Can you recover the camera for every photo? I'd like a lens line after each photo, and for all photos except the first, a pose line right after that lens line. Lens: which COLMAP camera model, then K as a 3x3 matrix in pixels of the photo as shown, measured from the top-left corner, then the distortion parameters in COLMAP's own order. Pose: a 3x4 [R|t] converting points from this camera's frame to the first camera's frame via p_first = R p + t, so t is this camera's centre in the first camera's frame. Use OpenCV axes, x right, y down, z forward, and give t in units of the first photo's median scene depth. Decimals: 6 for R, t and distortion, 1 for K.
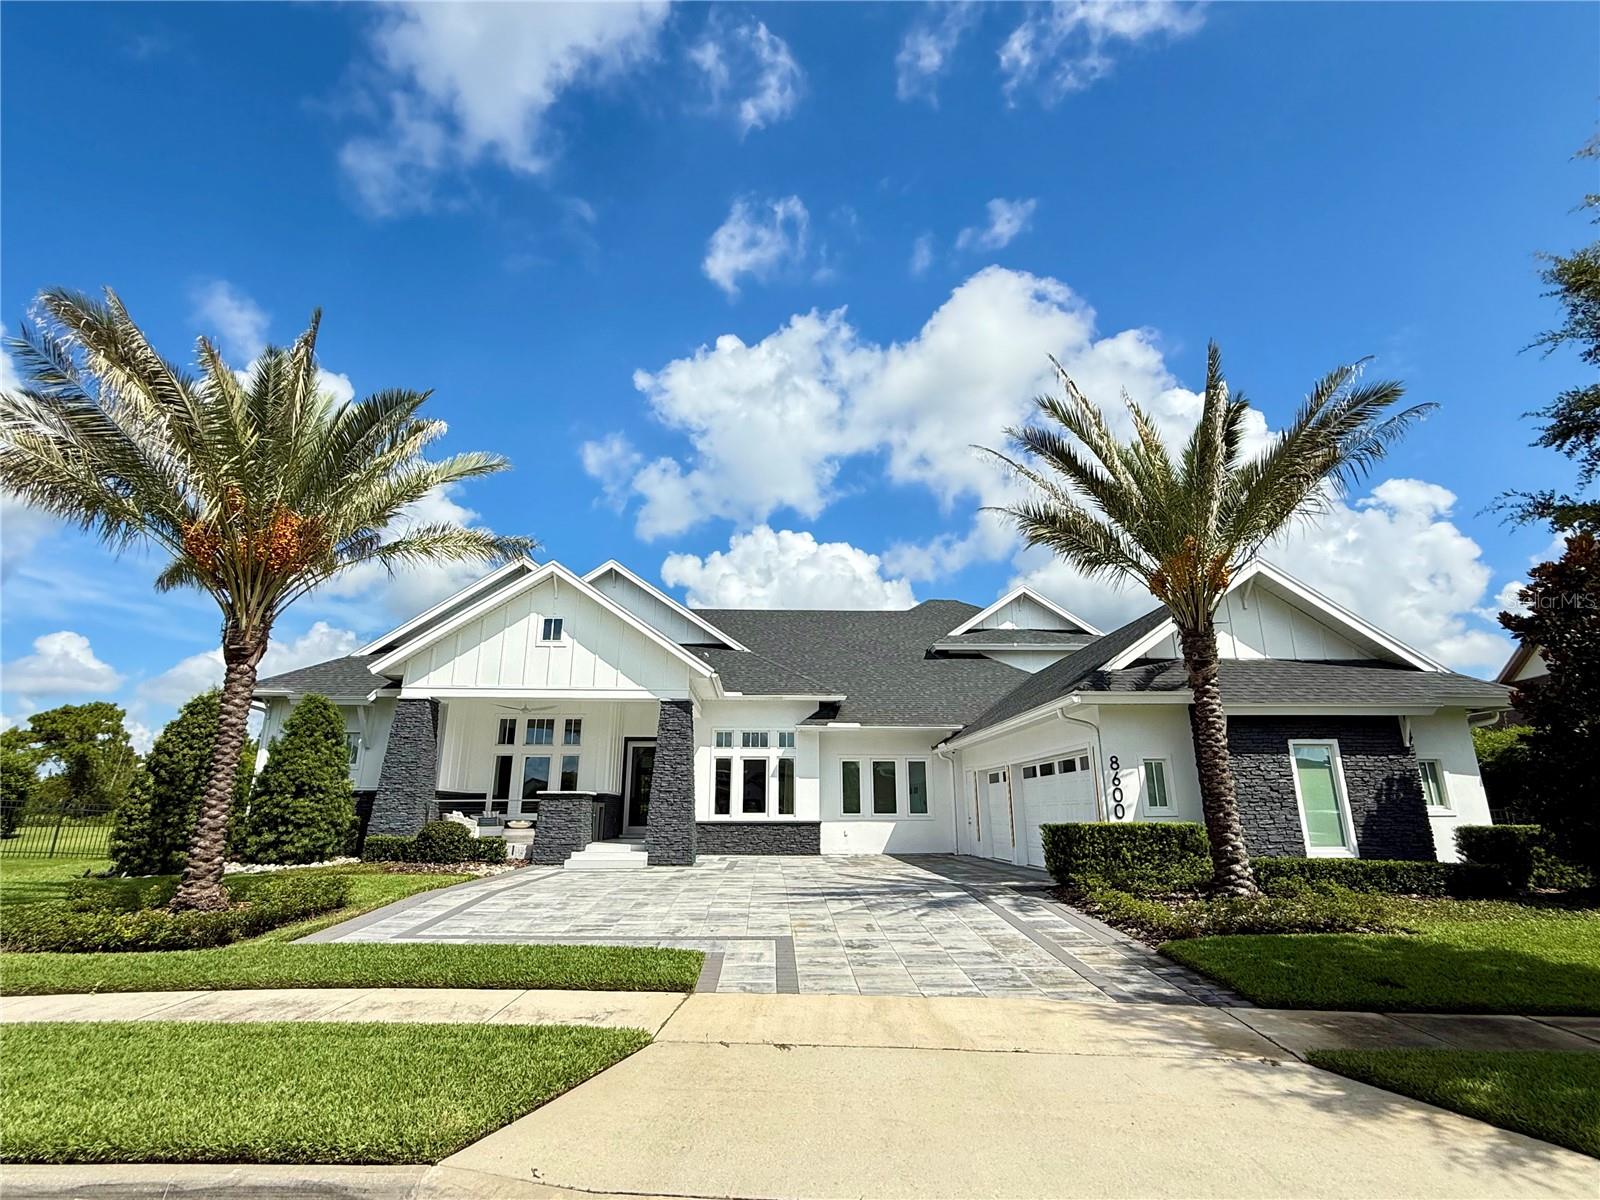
lens RADIAL K [[753.8, 0, 797.9], [0, 753.8, 598.6], [0, 0, 1]] dist [-0.000376, 0.000005]
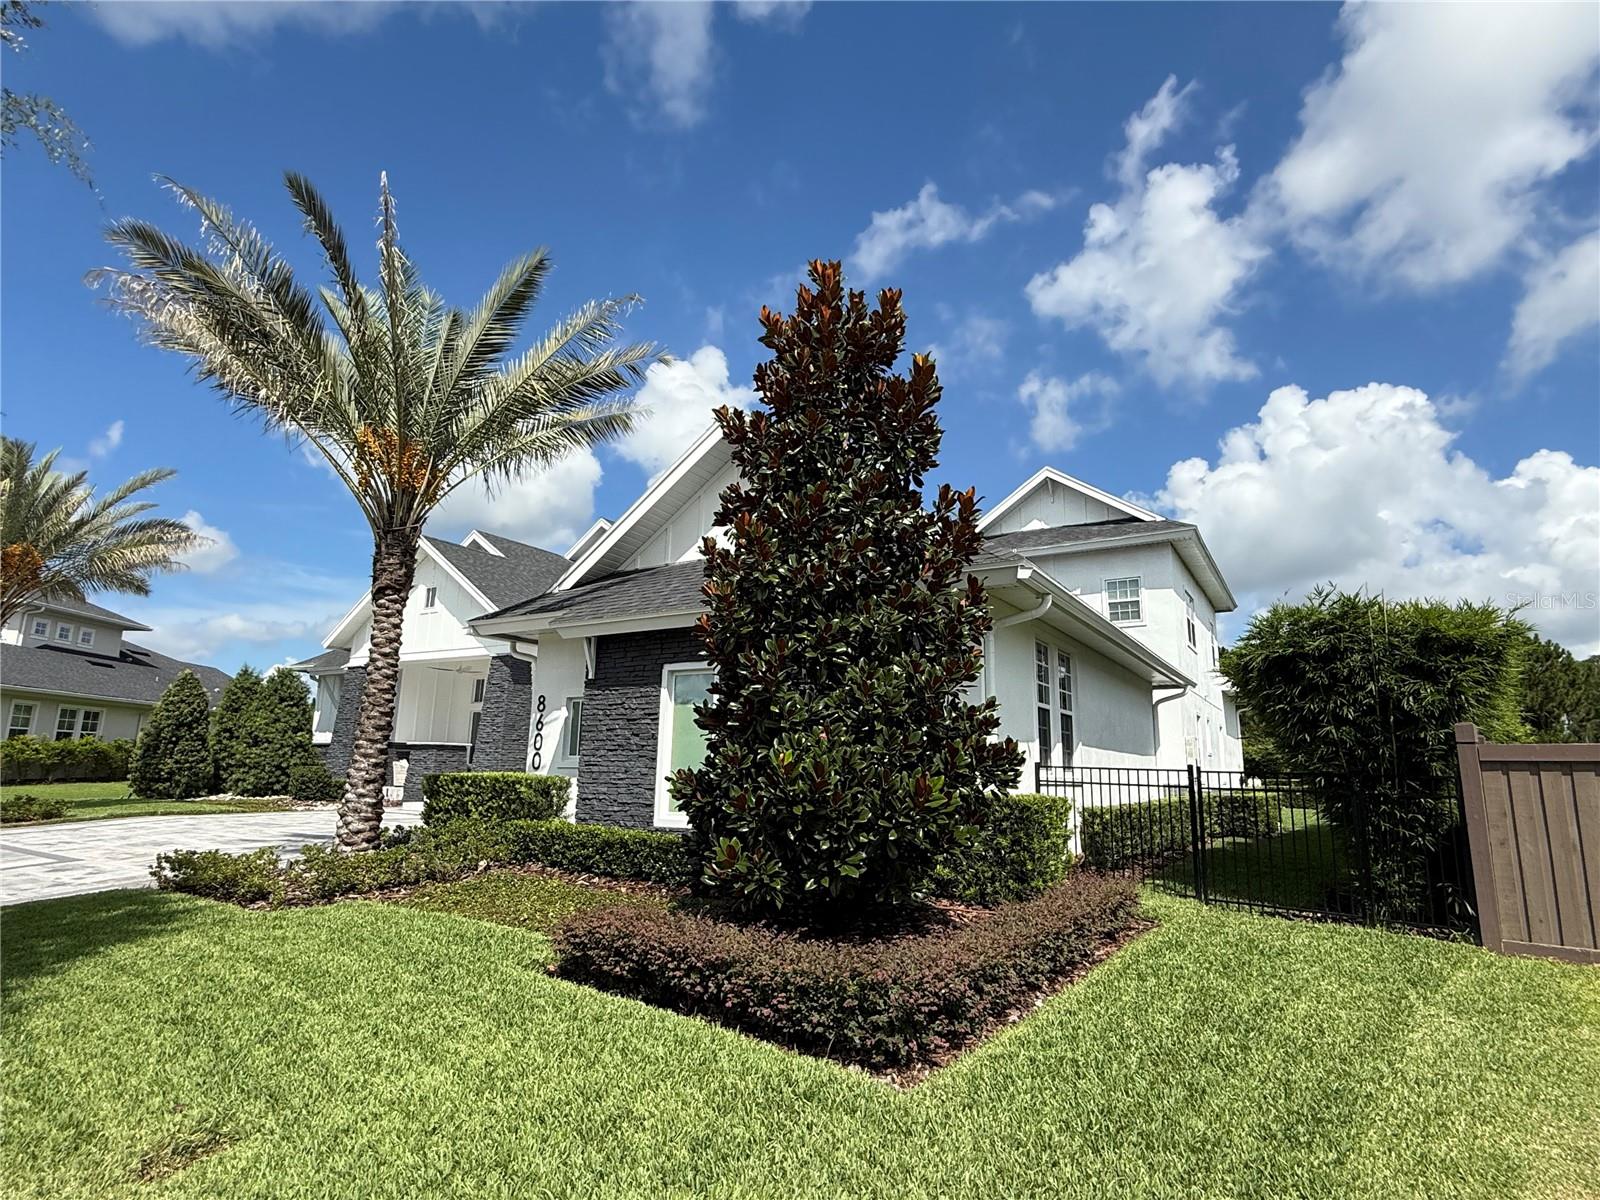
lens RADIAL K [[853.5, 0, 797.0], [0, 853.5, 603.6], [0, 0, 1]] dist [-0.002463, -0.000083]
pose [[0.832037, -0.090082, -0.547357, 0.811748], [0.130631, 0.990795, 0.035510, 0.078288], [0.539120, -0.101047, 0.836145, 0.265548]]
